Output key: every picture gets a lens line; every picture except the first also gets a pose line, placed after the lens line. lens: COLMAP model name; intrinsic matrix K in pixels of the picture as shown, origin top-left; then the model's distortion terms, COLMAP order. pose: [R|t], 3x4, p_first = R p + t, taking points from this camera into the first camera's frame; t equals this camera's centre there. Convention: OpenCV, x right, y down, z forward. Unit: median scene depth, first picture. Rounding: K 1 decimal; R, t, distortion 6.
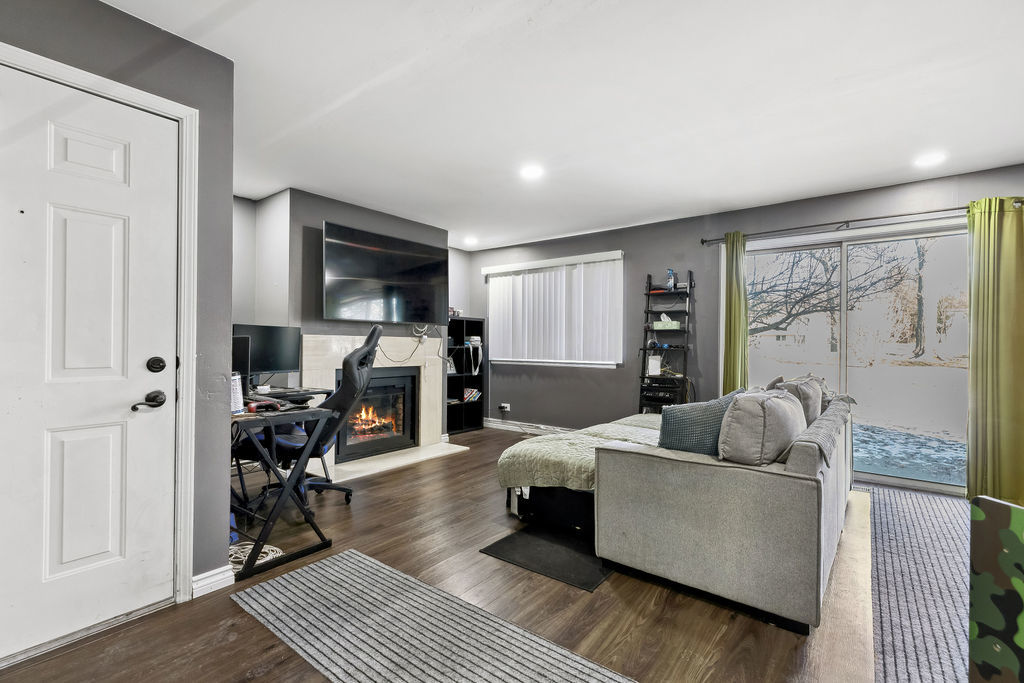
lens RADIAL K [[469.6, 0, 505.7], [0, 469.6, 344.1], [0, 0, 1]] dist [0.002634, -0.000117]
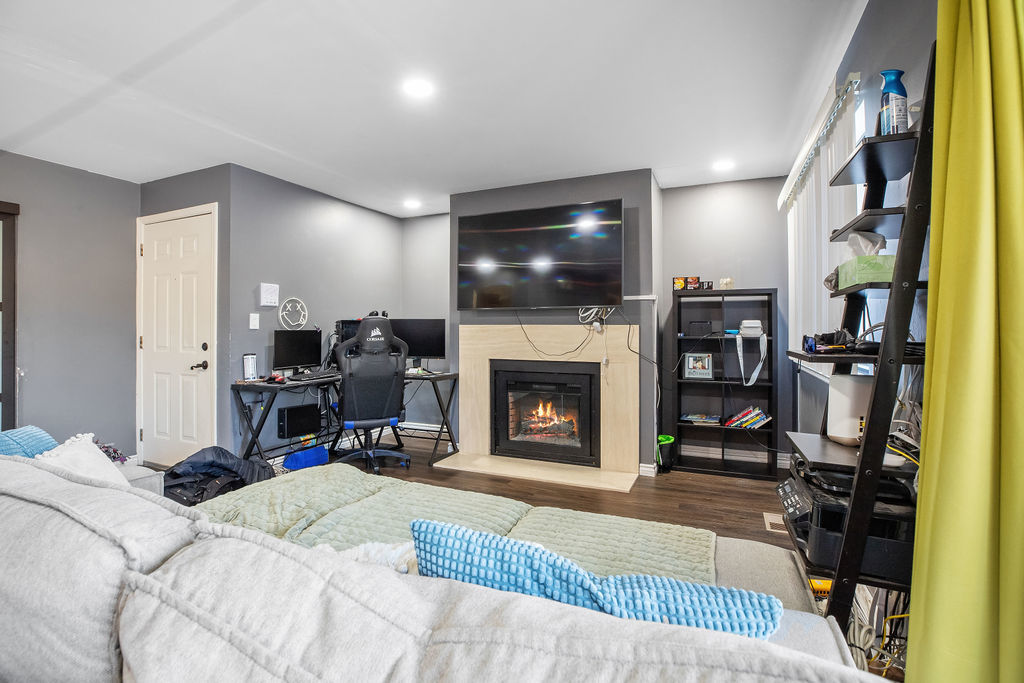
lens RADIAL K [[469.6, 0, 508.3], [0, 469.6, 330.9], [0, 0, 1]] dist [0.002634, -0.000117]
pose [[0.245306, -0.000918, -0.969445, 0.560233], [0.003457, 0.999994, -0.000073, -0.004931], [0.969439, -0.003334, 0.245308, 0.718051]]
